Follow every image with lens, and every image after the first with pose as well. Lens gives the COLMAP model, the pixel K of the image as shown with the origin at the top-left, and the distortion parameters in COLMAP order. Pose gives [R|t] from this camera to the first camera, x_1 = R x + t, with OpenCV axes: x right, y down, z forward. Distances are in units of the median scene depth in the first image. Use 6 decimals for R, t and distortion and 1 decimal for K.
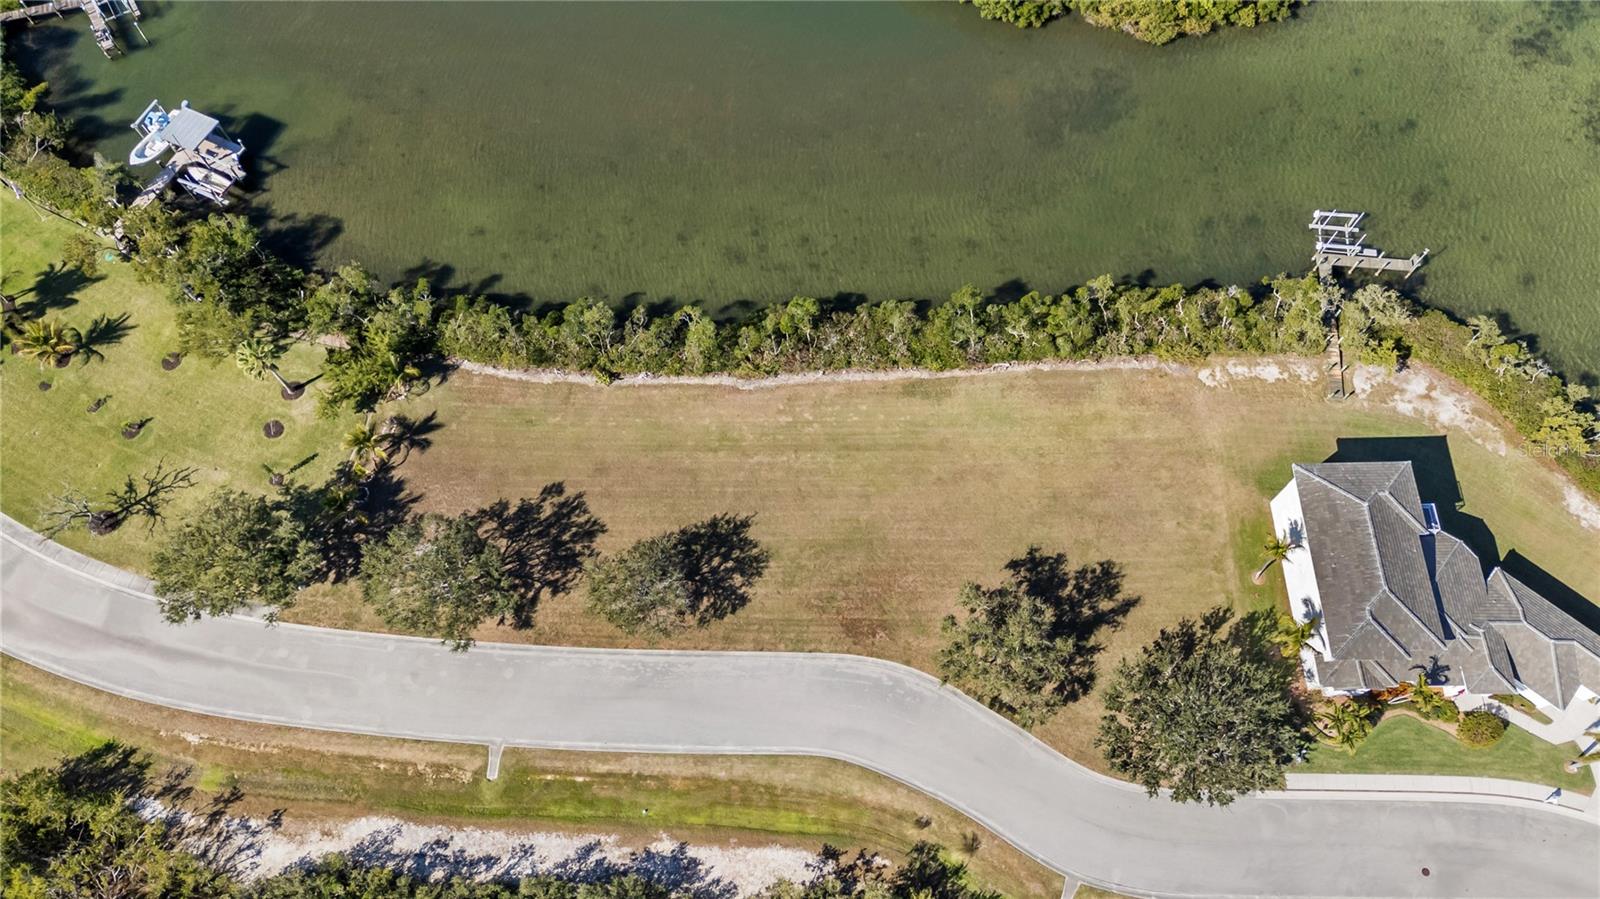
lens RADIAL K [[1182.9, 0, 795.0], [0, 1182.9, 453.5], [0, 0, 1]] dist [0.079082, -0.082042]
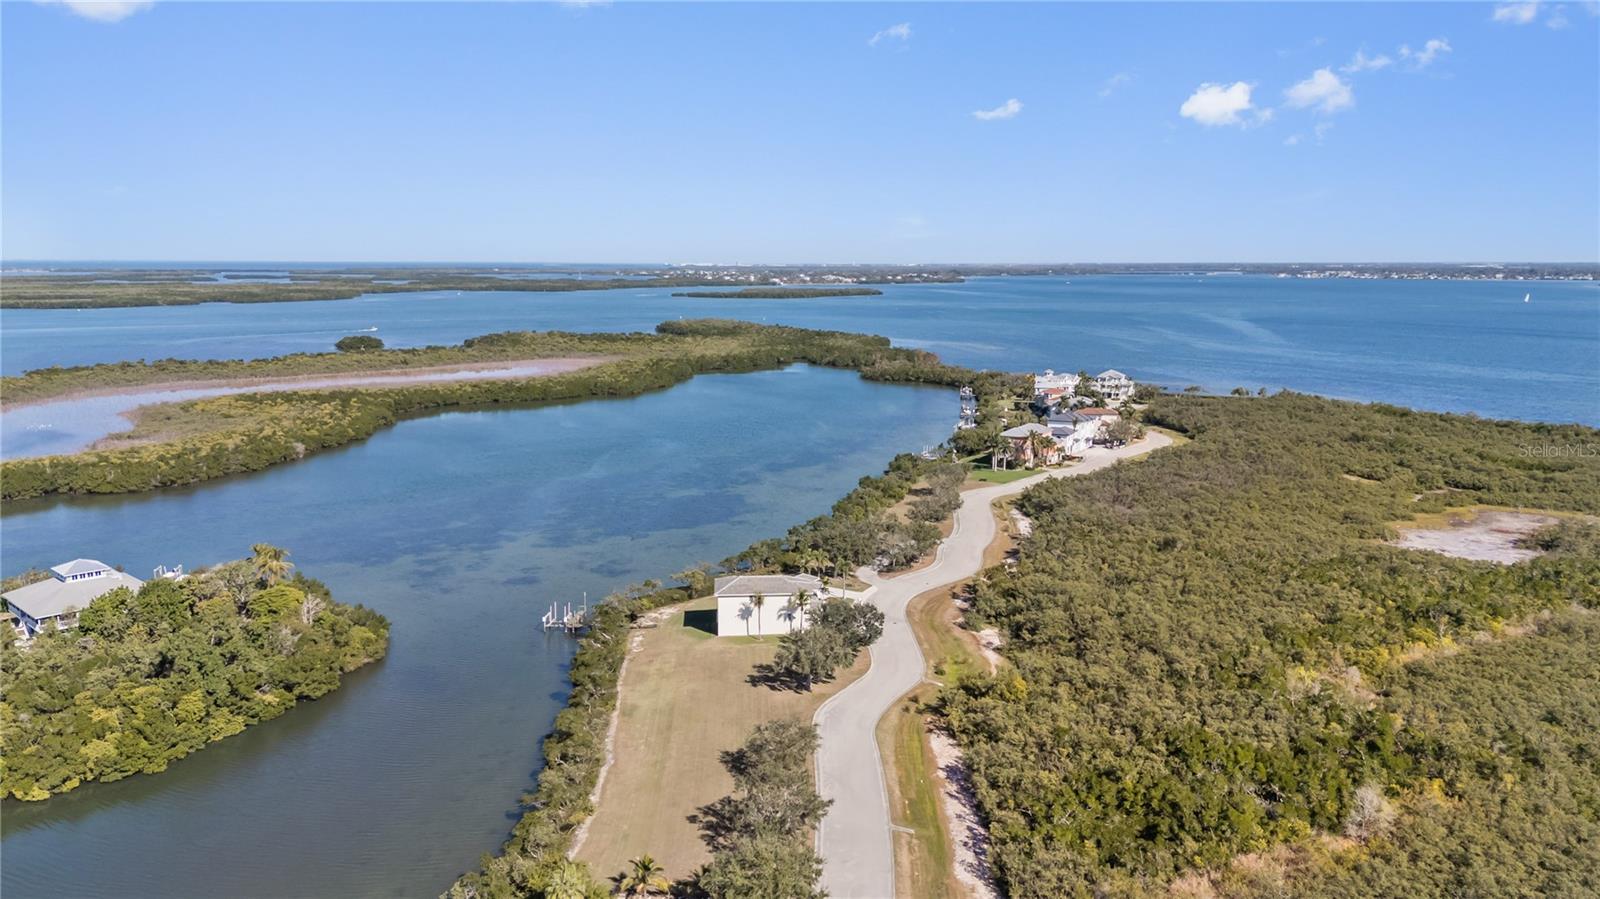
lens RADIAL K [[1182.9, 0, 795.0], [0, 1182.9, 453.5], [0, 0, 1]] dist [0.079082, -0.082042]
pose [[-0.048763, -0.136034, 0.989503, -1.544198], [0.899008, 0.425690, 0.102826, -0.182708], [-0.435210, 0.894585, 0.101538, 0.521053]]
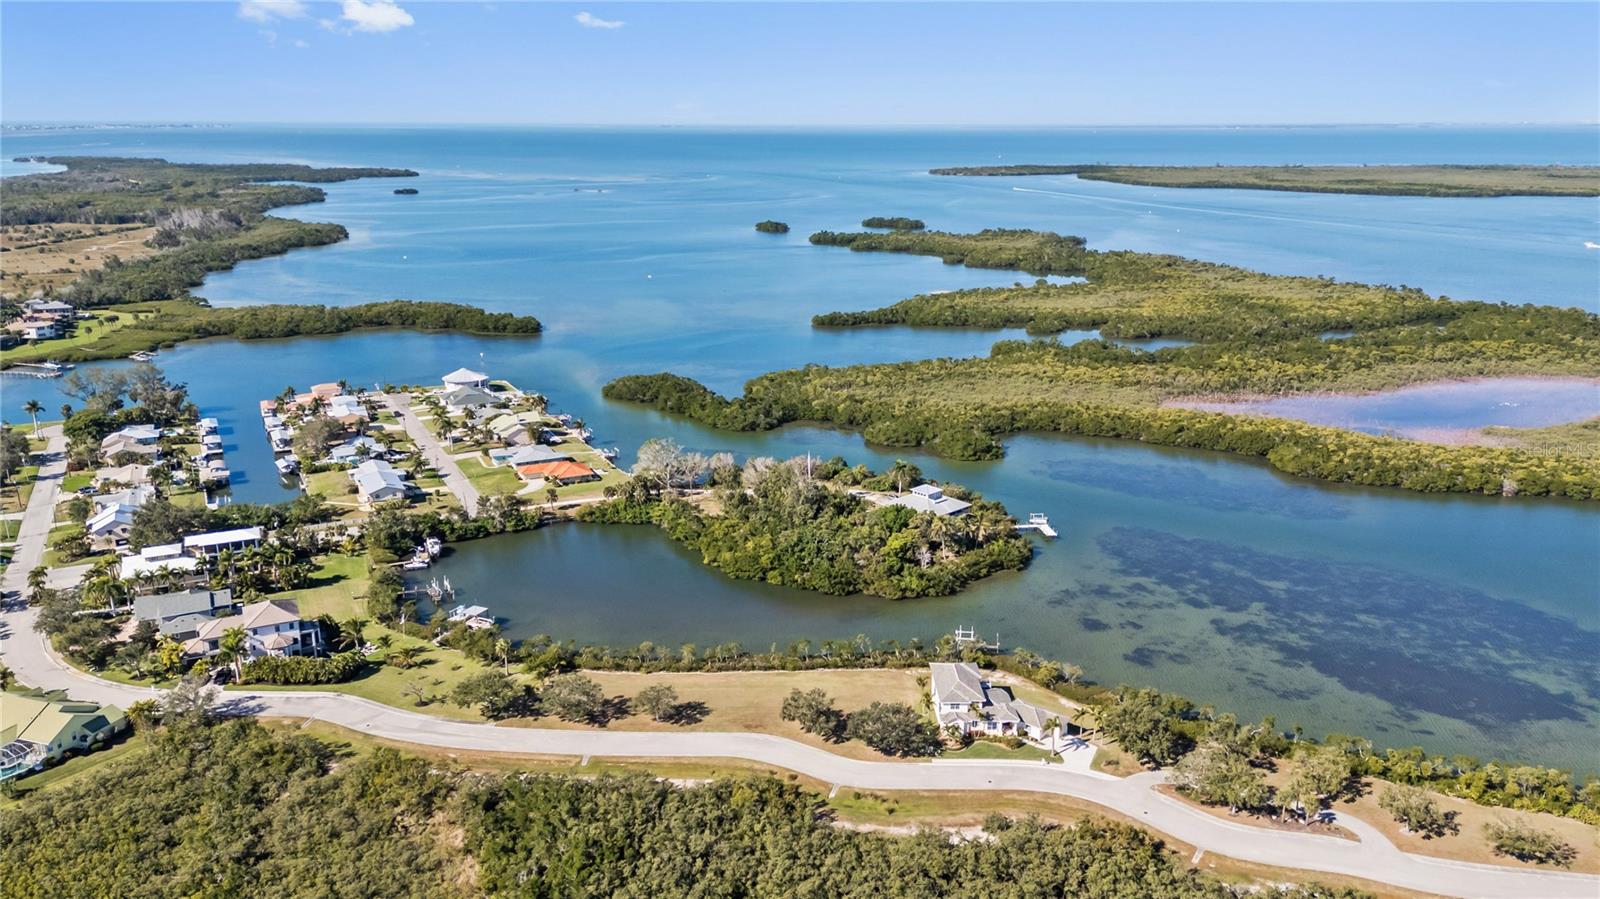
lens RADIAL K [[1186.2, 0, 800.0], [0, 1186.2, 449.5], [0, 0, 1]] dist [0.092092, -0.124230]
pose [[0.999919, 0.009772, 0.008149, 0.128164], [-0.000024, 0.641875, -0.766809, 1.592740], [-0.012724, 0.766747, 0.641824, -0.893981]]
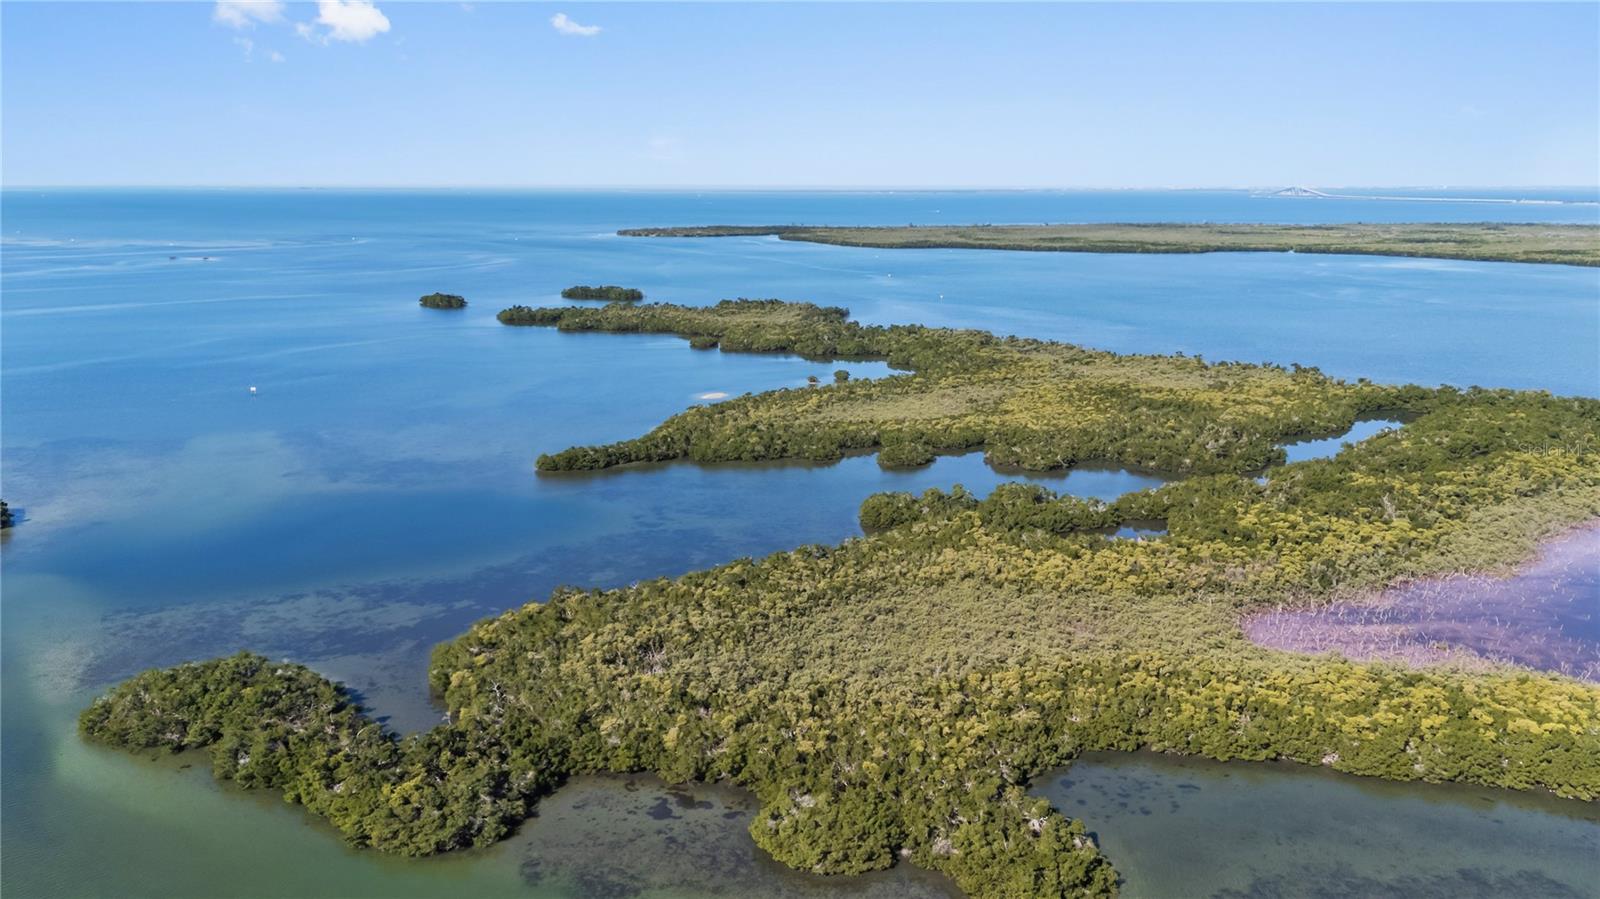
lens RADIAL K [[1187.0, 0, 798.8], [0, 1187.0, 409.2], [0, 0, 1]] dist [0.097006, -0.078710]
pose [[0.960905, -0.039871, 0.273991, -0.006775], [0.247198, 0.569278, -0.784102, -0.757611], [-0.124714, 0.821178, 0.556878, 0.340222]]
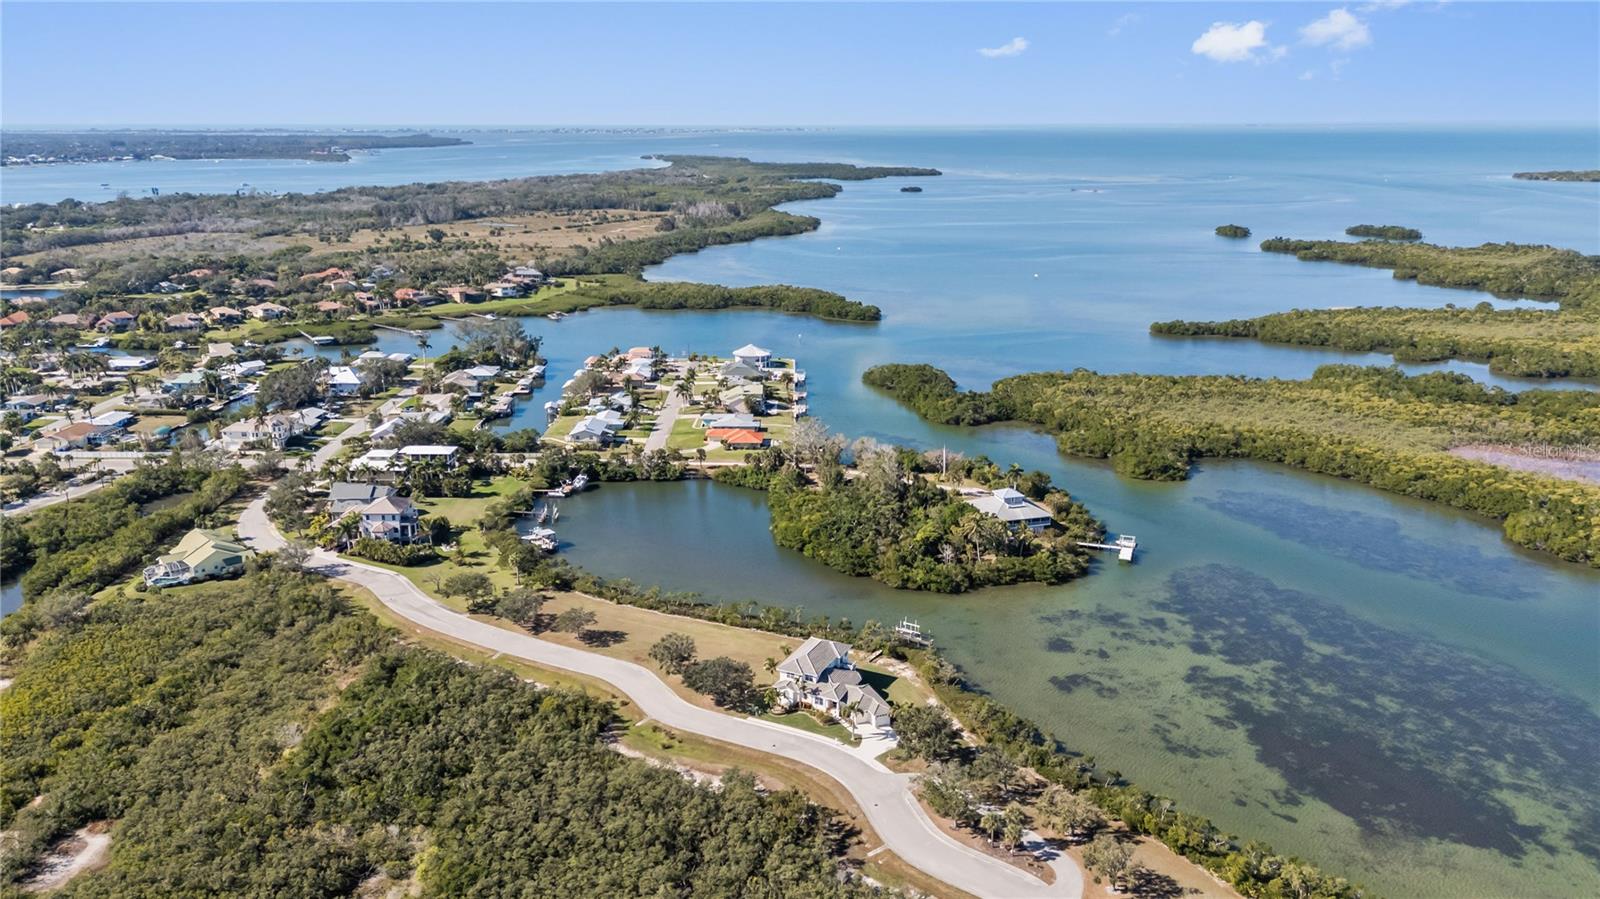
lens RADIAL K [[1182.9, 0, 795.0], [0, 1182.9, 453.5], [0, 0, 1]] dist [0.079082, -0.082042]
pose [[0.891570, 0.131156, -0.433474, 1.436852], [-0.415422, 0.618012, -0.667448, 1.476643], [0.180352, 0.775151, 0.605486, -0.853417]]
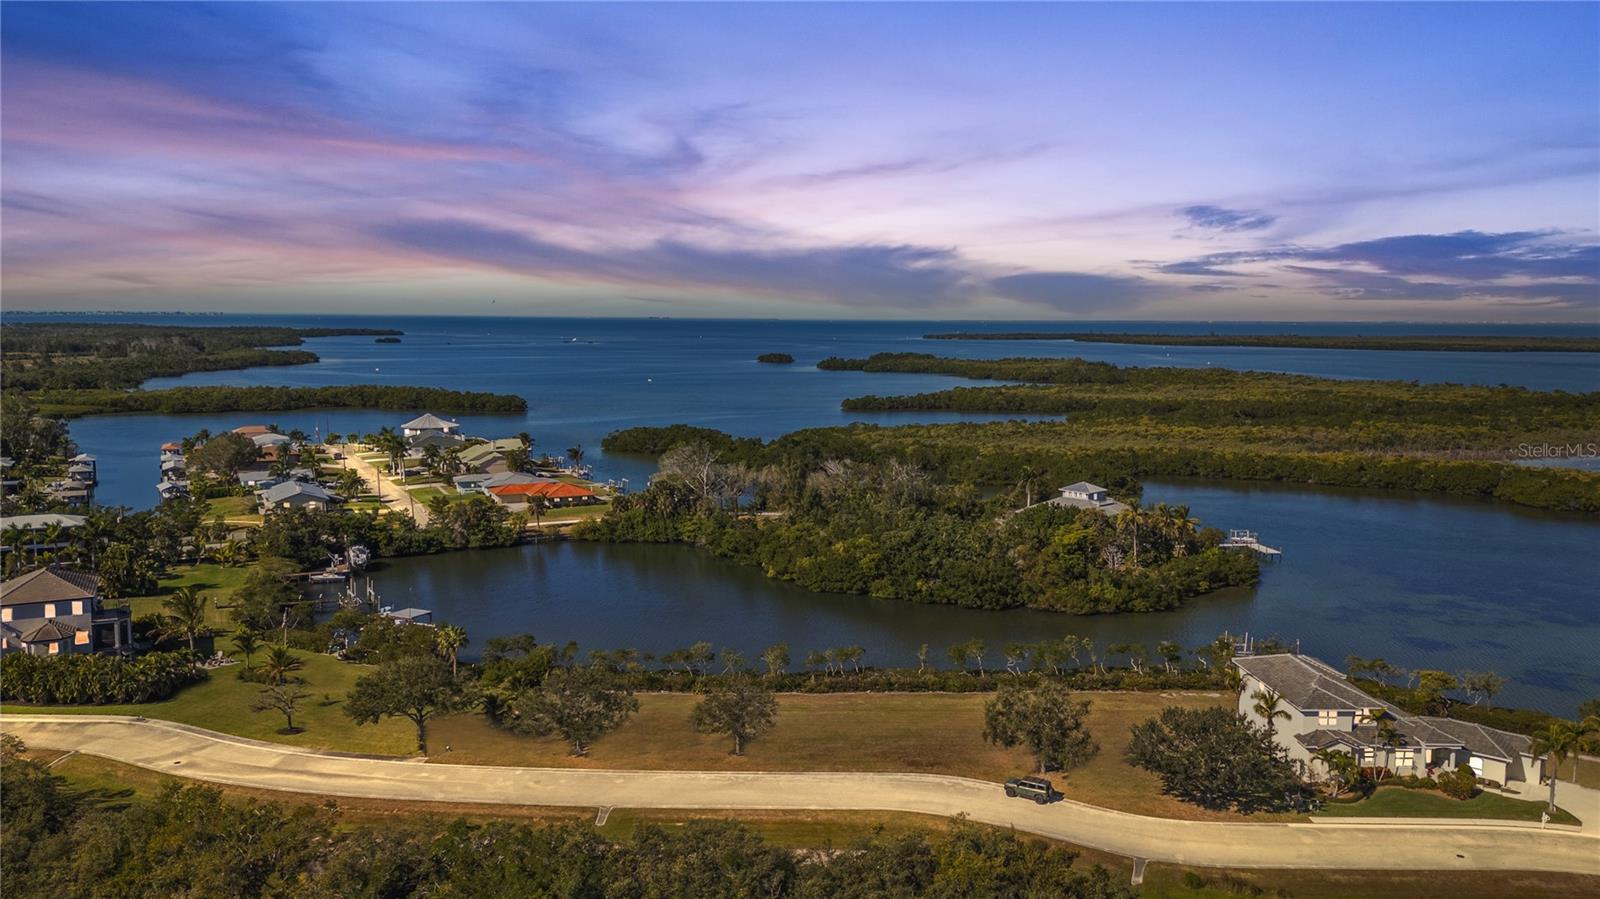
lens RADIAL K [[1182.9, 0, 795.0], [0, 1182.9, 453.5], [0, 0, 1]] dist [0.079082, -0.082042]
pose [[0.999673, 0.016123, 0.019839, -0.099227], [0.008766, 0.512794, -0.858467, 1.025354], [-0.024015, 0.858360, 0.512485, 0.134655]]
